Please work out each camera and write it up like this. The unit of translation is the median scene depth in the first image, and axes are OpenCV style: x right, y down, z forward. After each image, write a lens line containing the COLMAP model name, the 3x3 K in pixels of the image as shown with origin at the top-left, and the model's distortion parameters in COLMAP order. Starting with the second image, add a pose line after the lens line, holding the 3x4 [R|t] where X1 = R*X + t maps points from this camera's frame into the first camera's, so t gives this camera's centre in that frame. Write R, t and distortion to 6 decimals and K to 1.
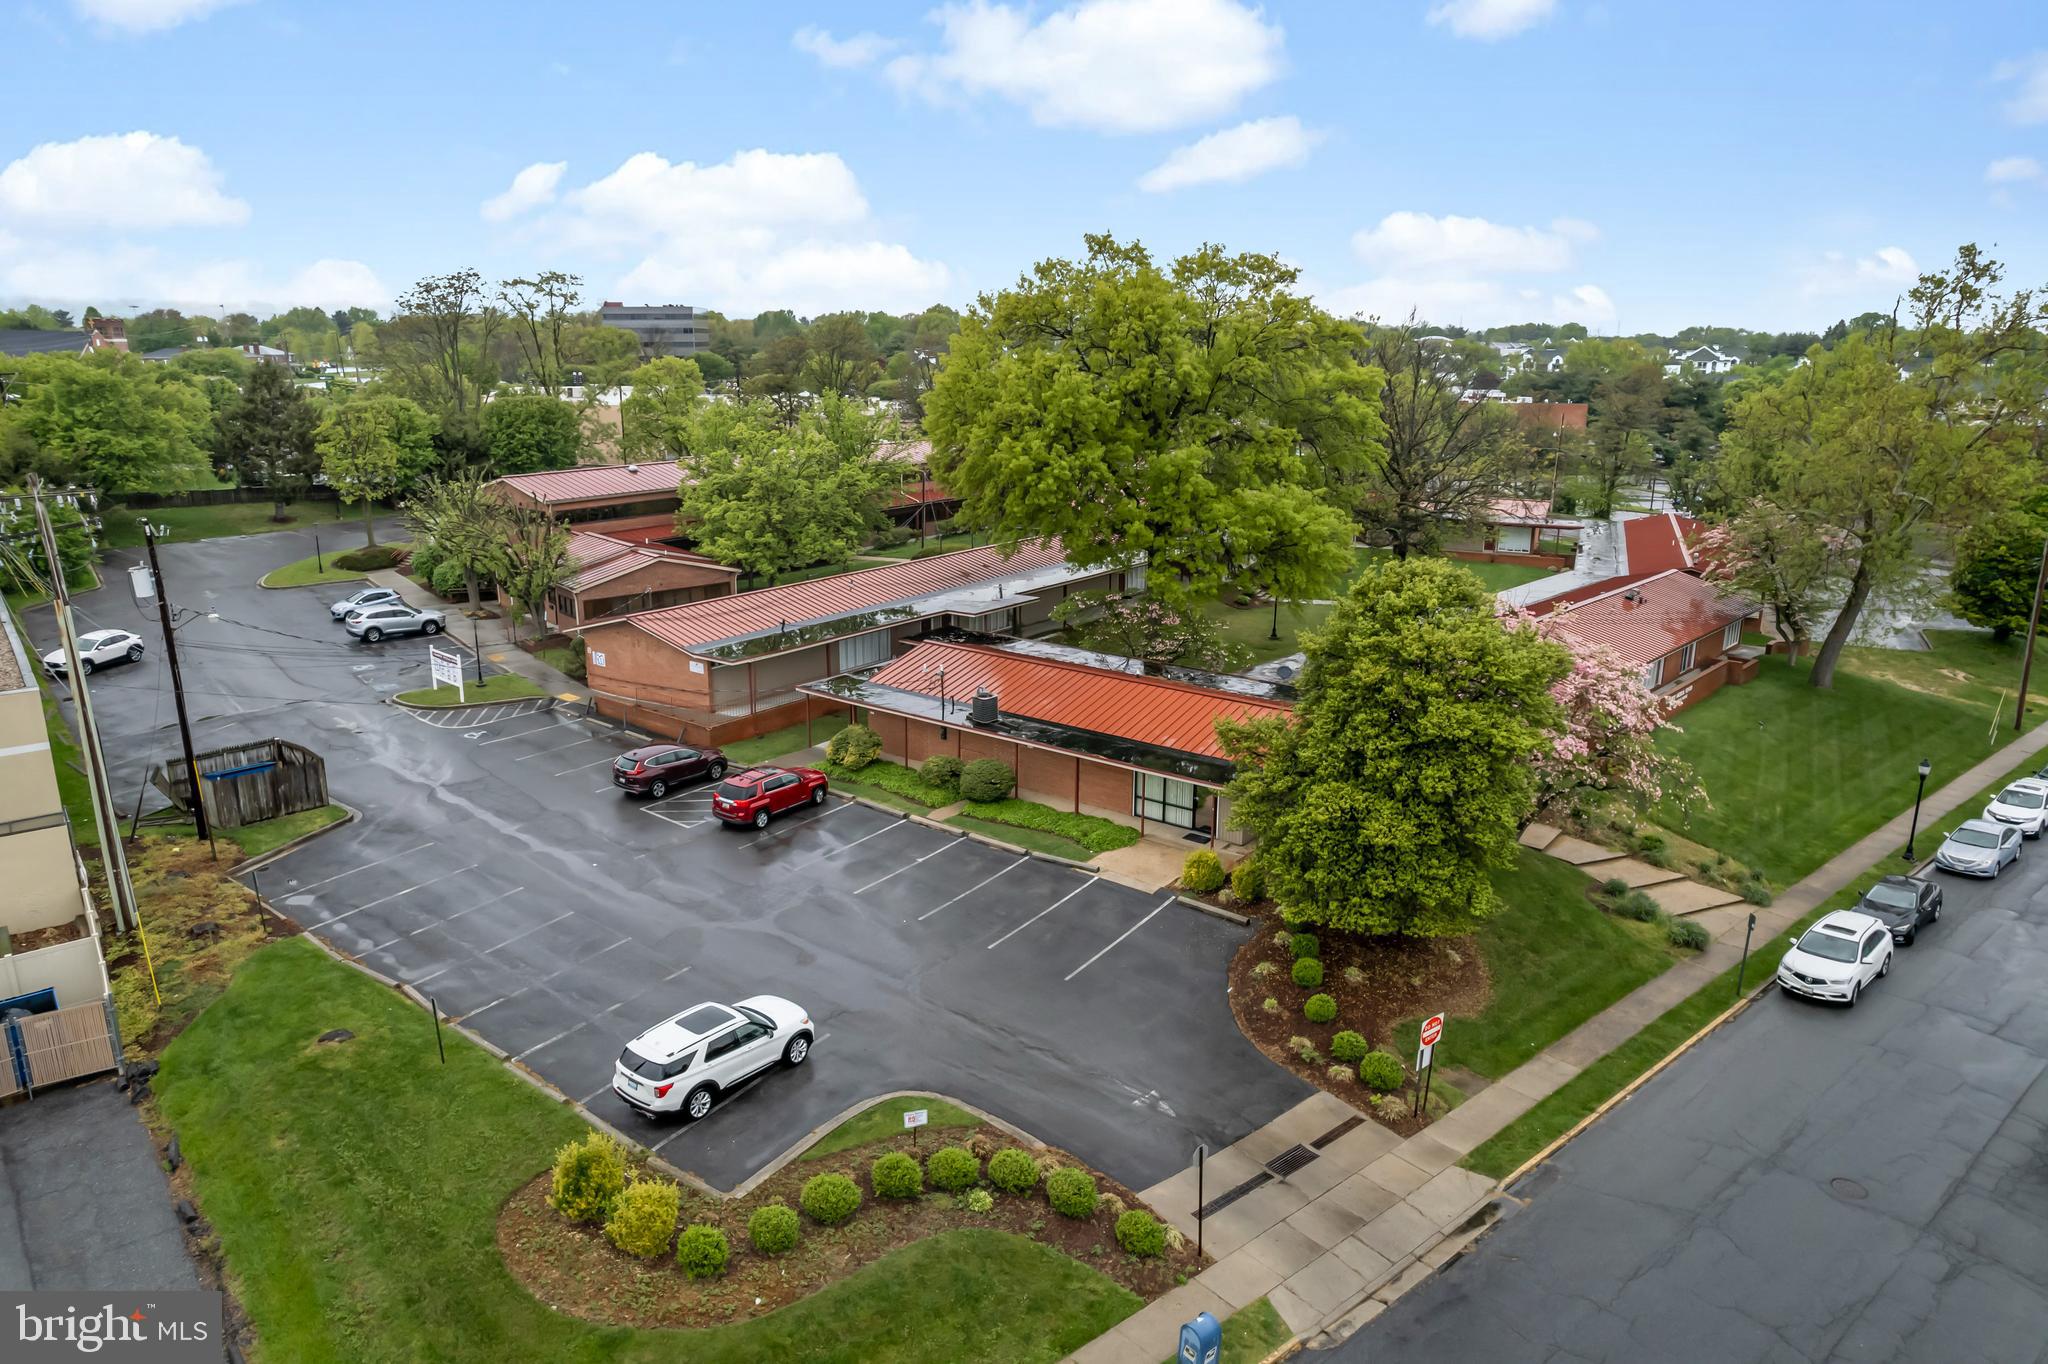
lens RADIAL K [[1340.9, 0, 1027.7], [0, 1340.9, 627.3], [0, 0, 1]] dist [-0.129301, 0.123564]
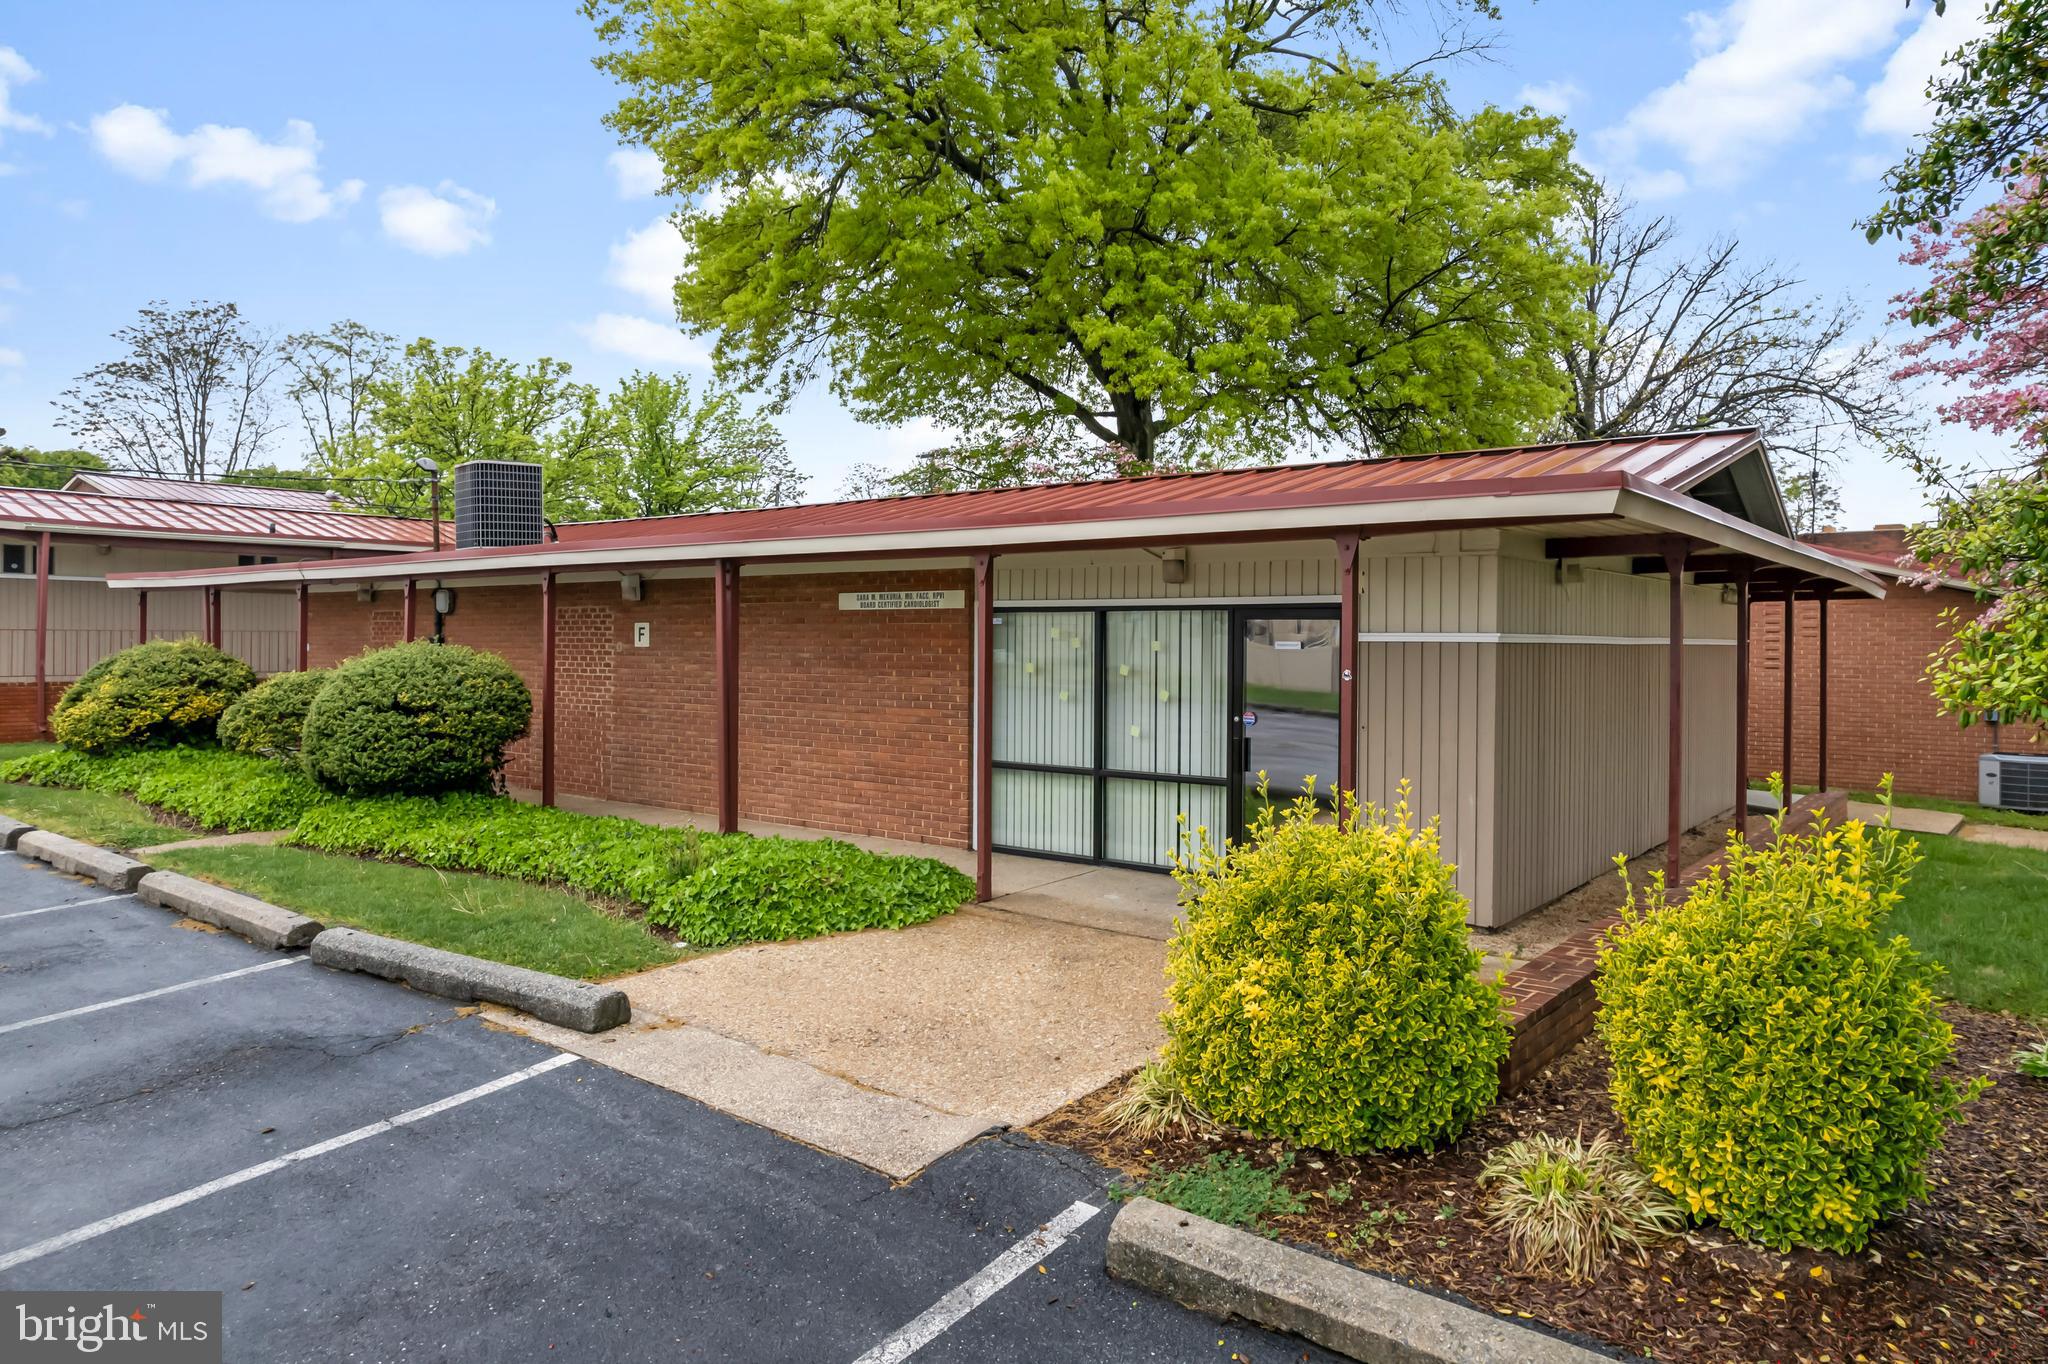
lens RADIAL K [[1340.9, 0, 1027.7], [0, 1340.9, 627.3], [0, 0, 1]] dist [-0.129301, 0.123564]
pose [[0.999847, 0.002957, -0.017227, 0.093928], [-0.006768, 0.974197, -0.225598, 0.158383], [0.016115, 0.225680, 0.974068, 0.776949]]
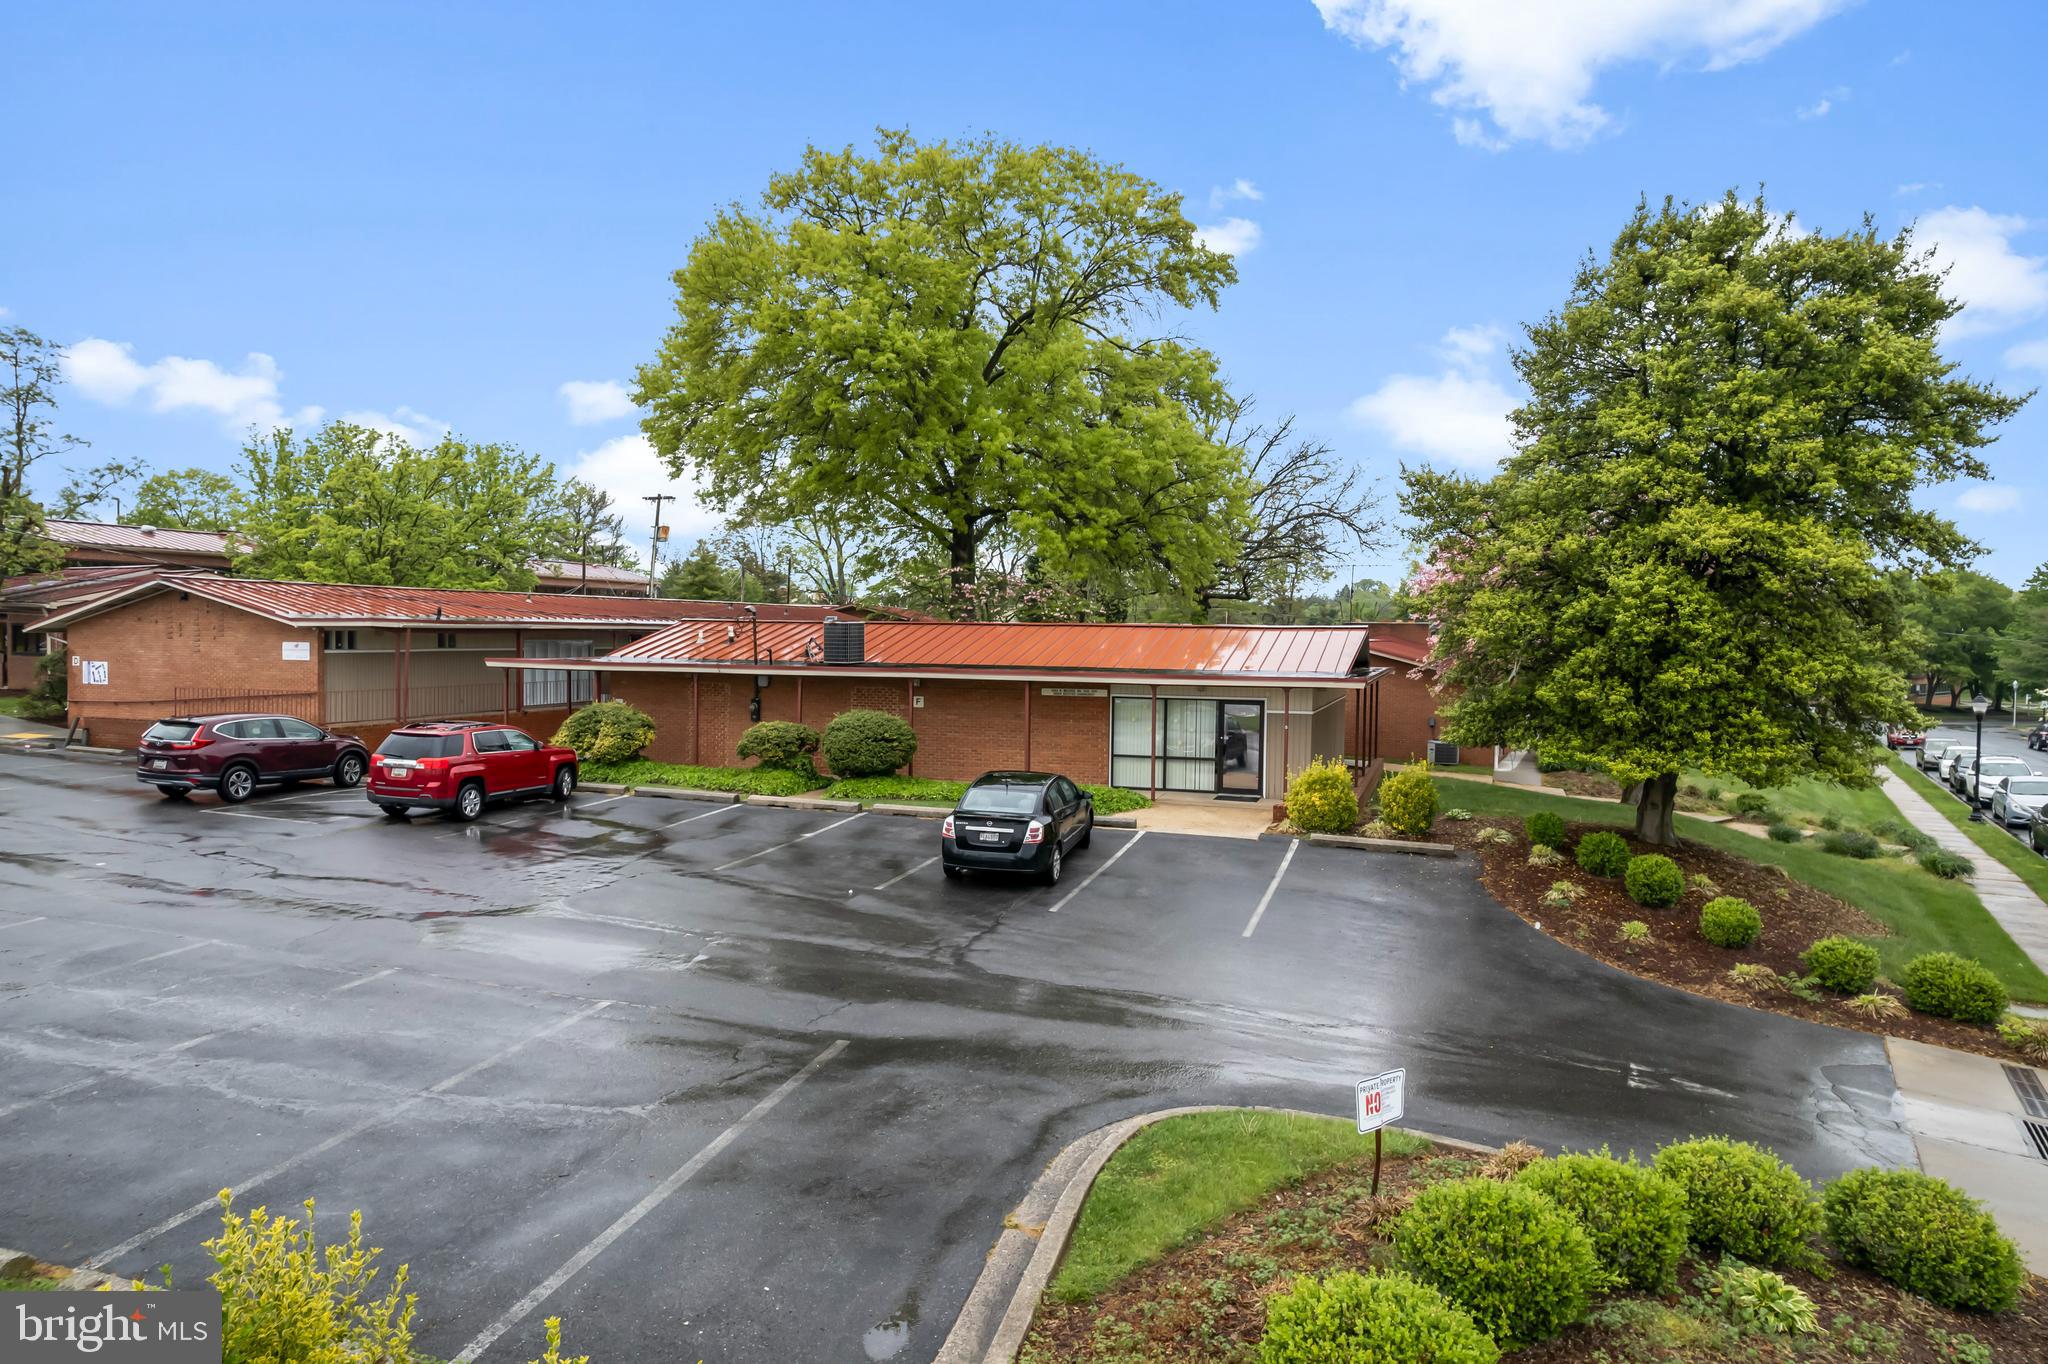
lens RADIAL K [[1340.9, 0, 1027.7], [0, 1340.9, 627.3], [0, 0, 1]] dist [-0.129301, 0.123564]
pose [[0.943247, 0.008932, 0.331971, -0.164179], [0.063797, 0.976145, -0.207534, 0.197198], [-0.325906, 0.216934, 0.920177, 0.438009]]
